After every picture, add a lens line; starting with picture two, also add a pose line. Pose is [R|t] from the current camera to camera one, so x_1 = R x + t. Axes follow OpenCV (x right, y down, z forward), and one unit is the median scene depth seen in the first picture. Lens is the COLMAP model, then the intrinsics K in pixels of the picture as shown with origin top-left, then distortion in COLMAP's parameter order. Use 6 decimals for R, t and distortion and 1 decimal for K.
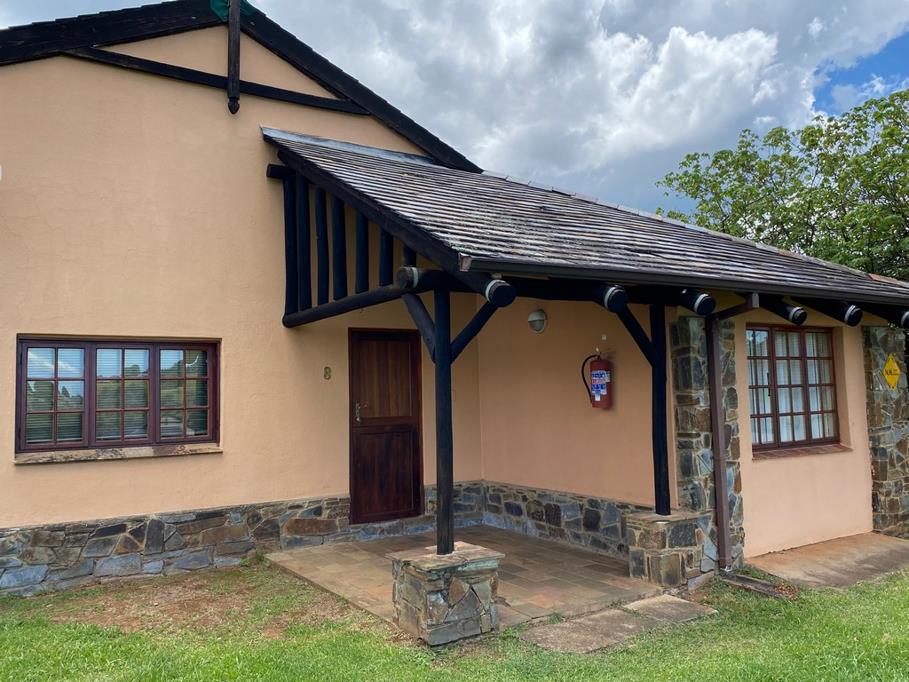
lens RADIAL K [[768.9, 0, 435.6], [0, 768.9, 322.8], [0, 0, 1]] dist [0.111201, -0.231579]
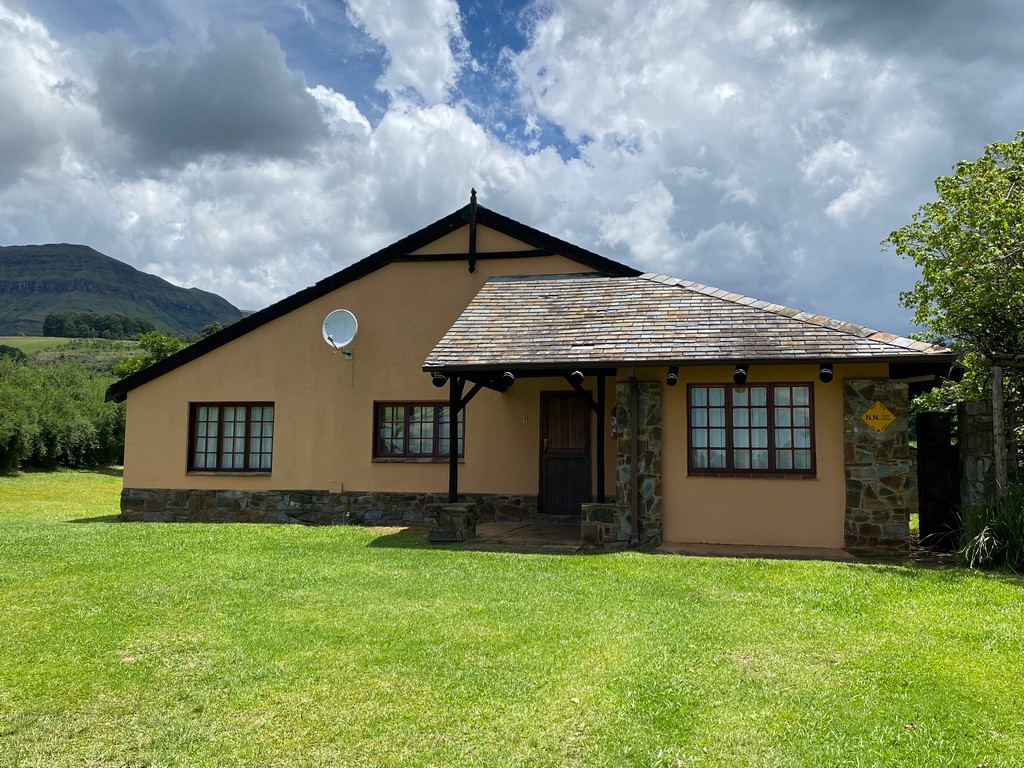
lens RADIAL K [[1040.9, 0, 509.9], [0, 1040.9, 340.4], [0, 0, 1]] dist [0.076691, -0.005140]
pose [[0.670579, -0.060245, -0.739388, 1.566978], [0.043274, 0.998177, -0.042084, -0.011497], [0.740575, -0.003776, 0.671963, -0.538048]]
